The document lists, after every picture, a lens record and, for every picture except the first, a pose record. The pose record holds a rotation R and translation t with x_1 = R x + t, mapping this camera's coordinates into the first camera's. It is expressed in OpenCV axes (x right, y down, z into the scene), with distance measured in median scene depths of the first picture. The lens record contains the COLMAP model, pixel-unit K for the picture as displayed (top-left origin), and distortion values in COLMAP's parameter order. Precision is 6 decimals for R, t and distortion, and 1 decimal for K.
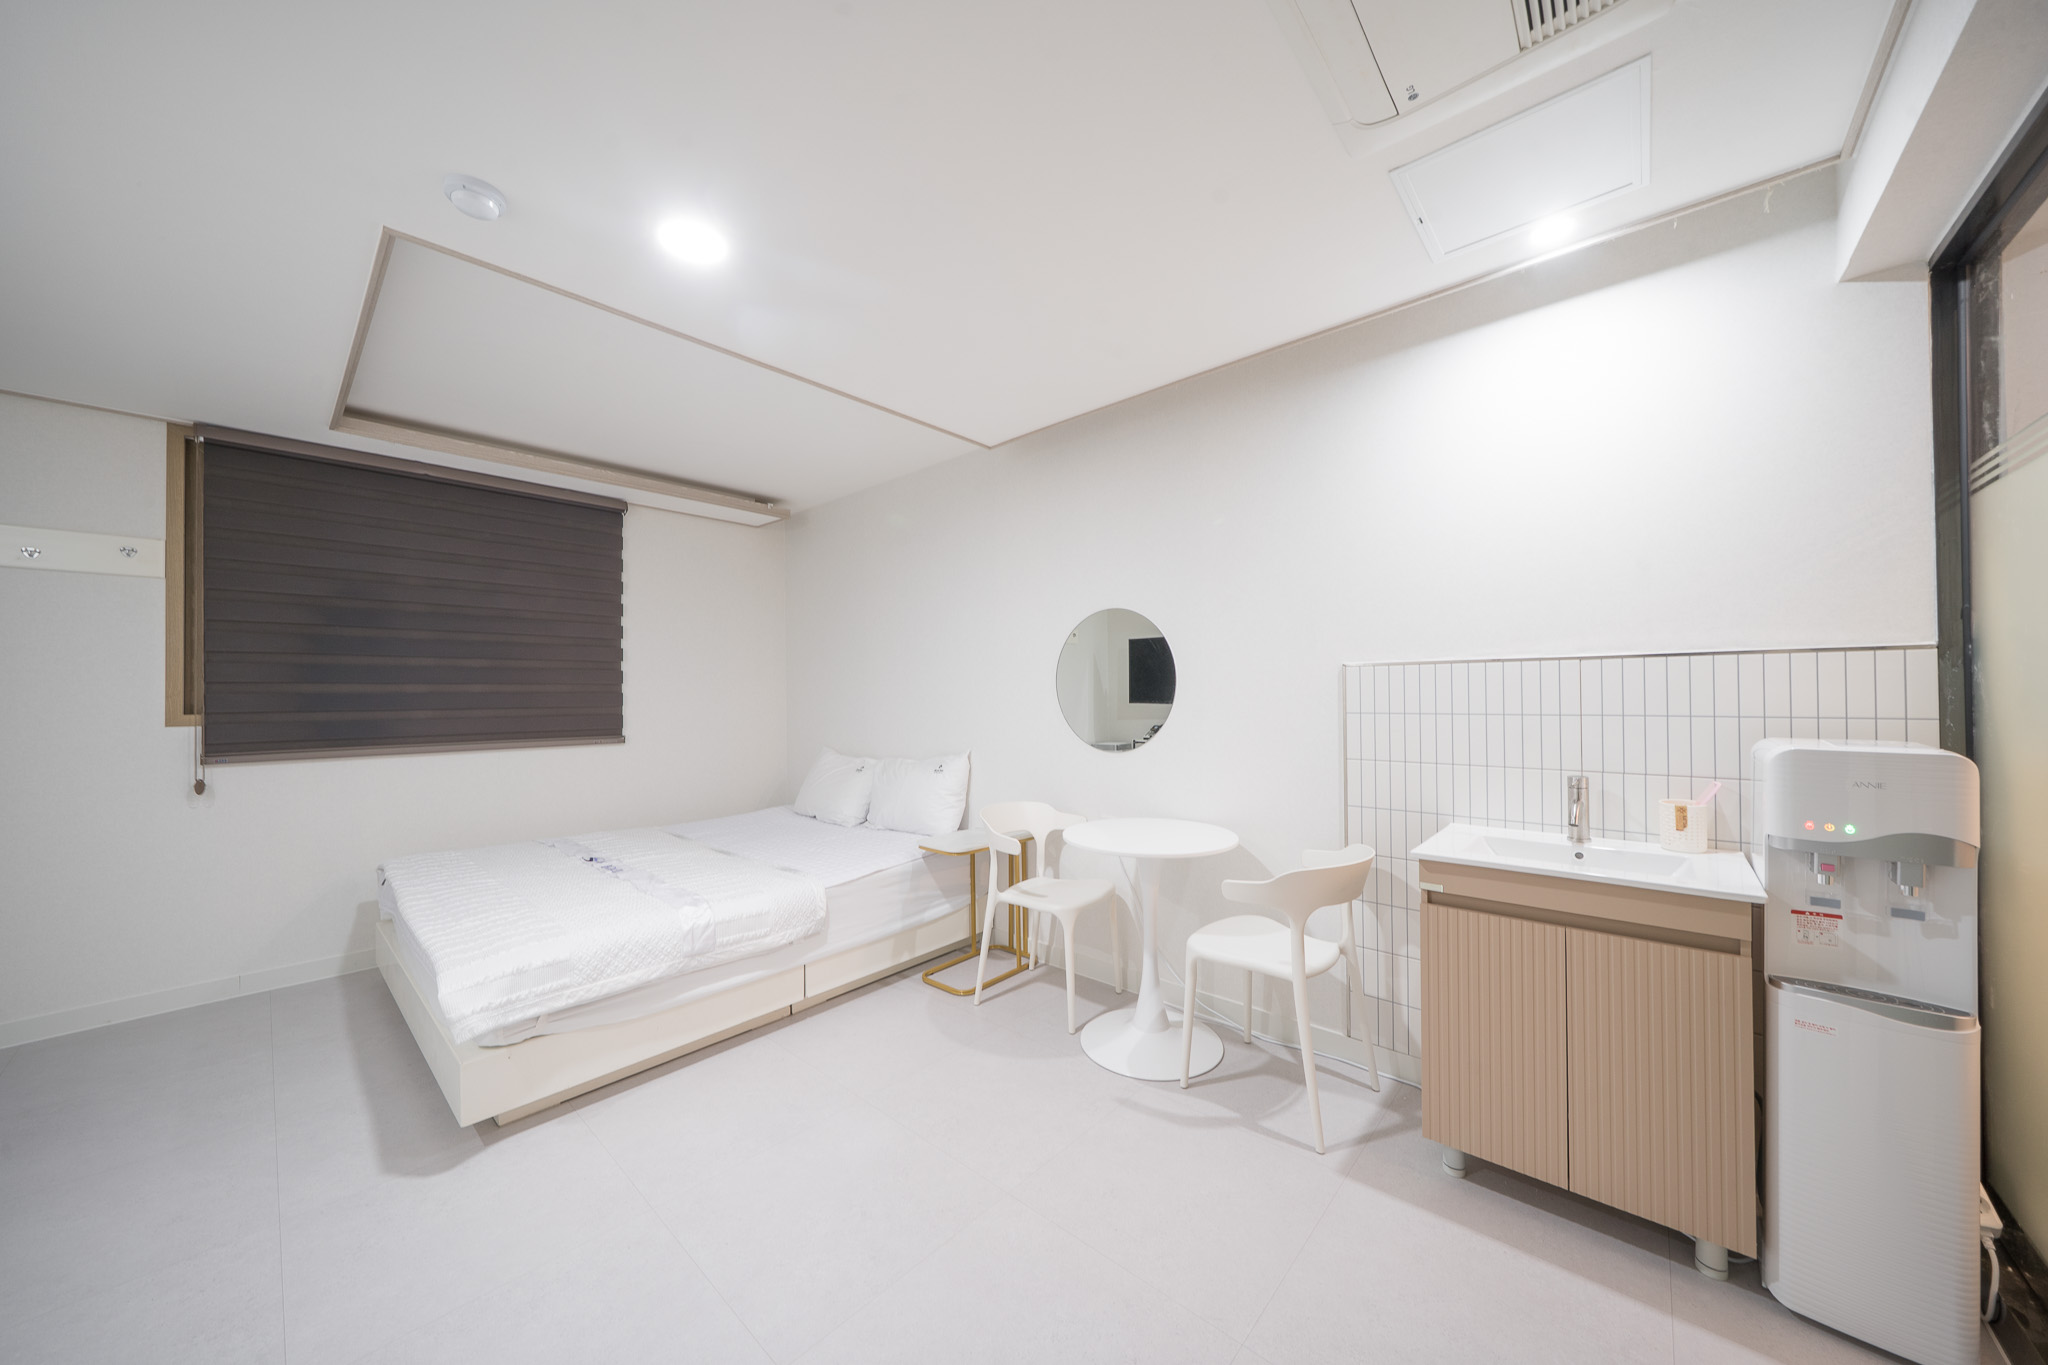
lens RADIAL K [[696.4, 0, 1023.0], [0, 696.4, 683.3], [0, 0, 1]] dist [-0.003429, 0.000164]
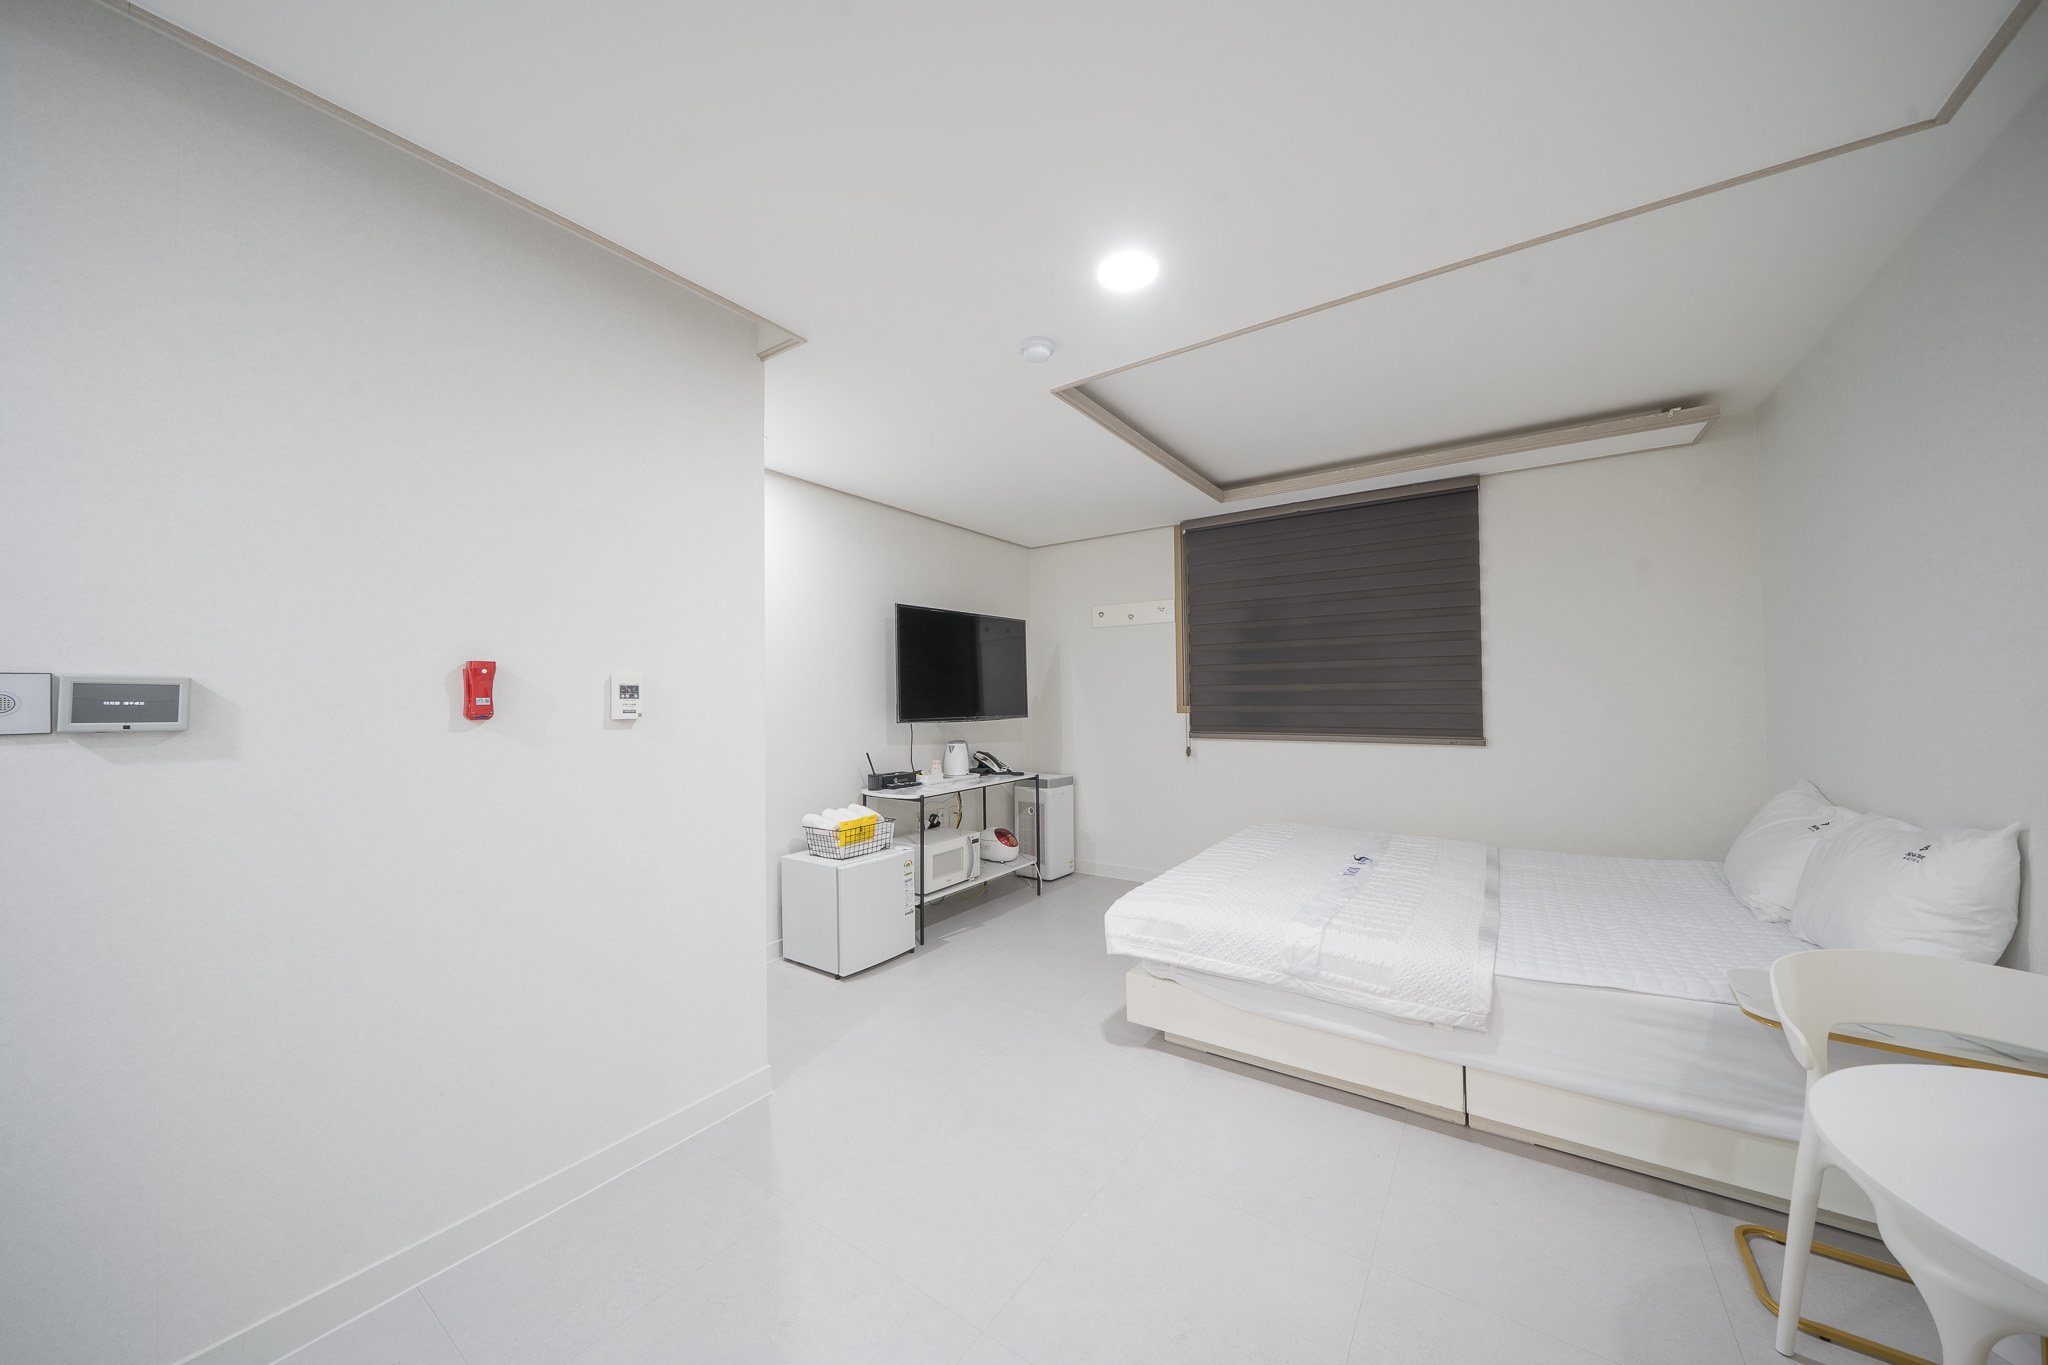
lens RADIAL K [[696.4, 0, 1027.8], [0, 696.4, 684.5], [0, 0, 1]] dist [-0.003429, 0.000164]
pose [[0.129504, -0.009381, -0.991535, 0.324208], [0.023711, 0.999699, -0.006362, -0.001983], [0.991295, -0.022686, 0.129687, 0.420886]]
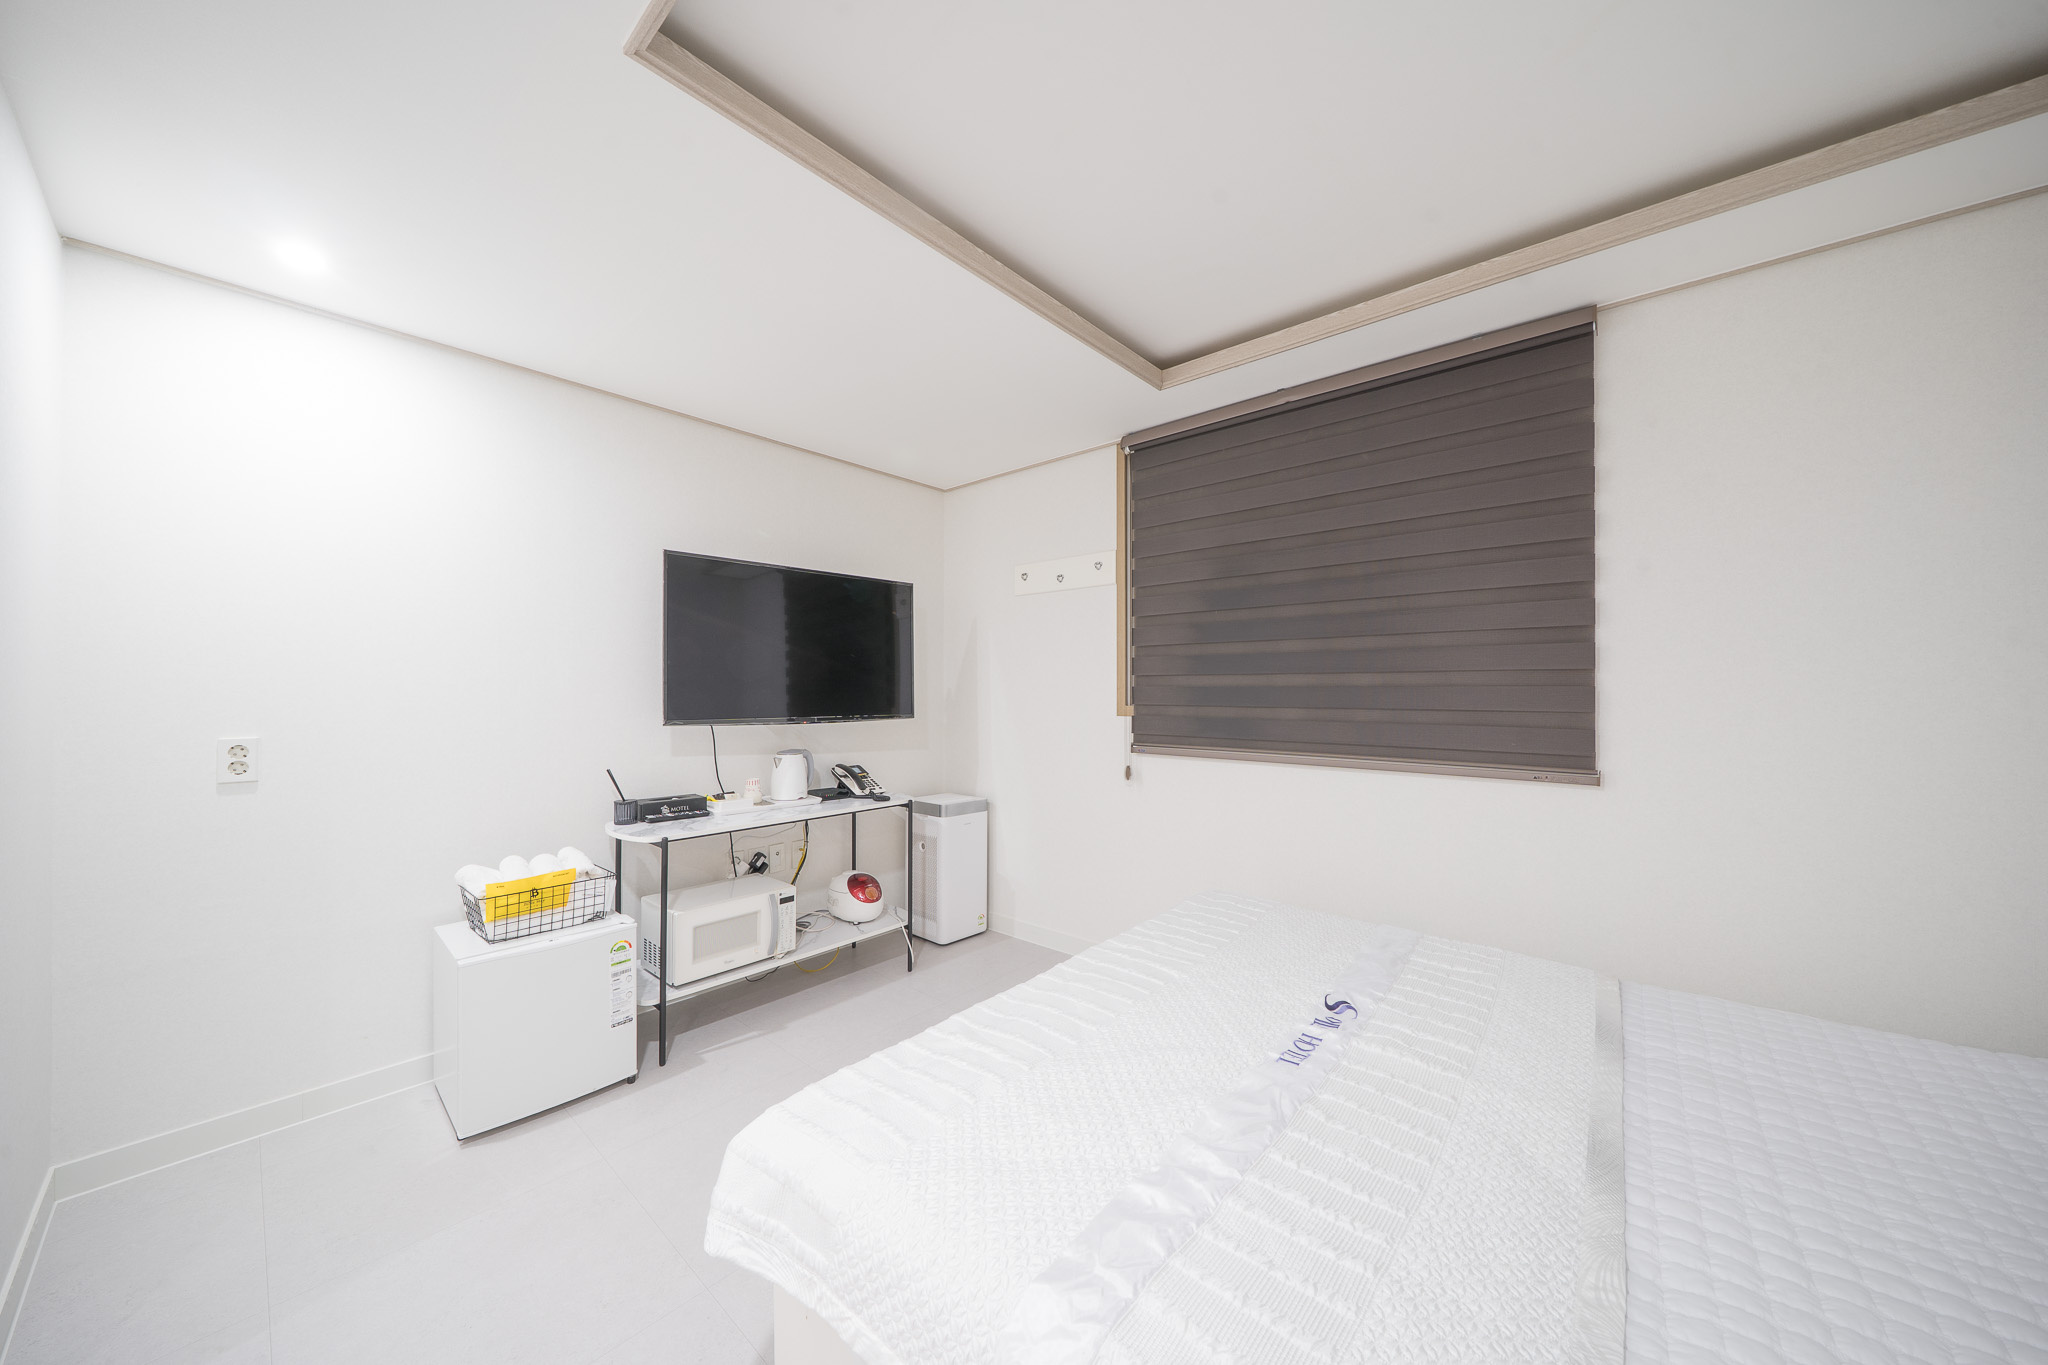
lens RADIAL K [[696.4, 0, 1027.6], [0, 696.4, 683.9], [0, 0, 1]] dist [-0.003429, 0.000164]
pose [[0.019048, -0.000516, -0.999818, -0.106558], [0.012486, 0.999922, -0.000279, 0.009216], [0.999741, -0.012478, 0.019053, 0.794930]]
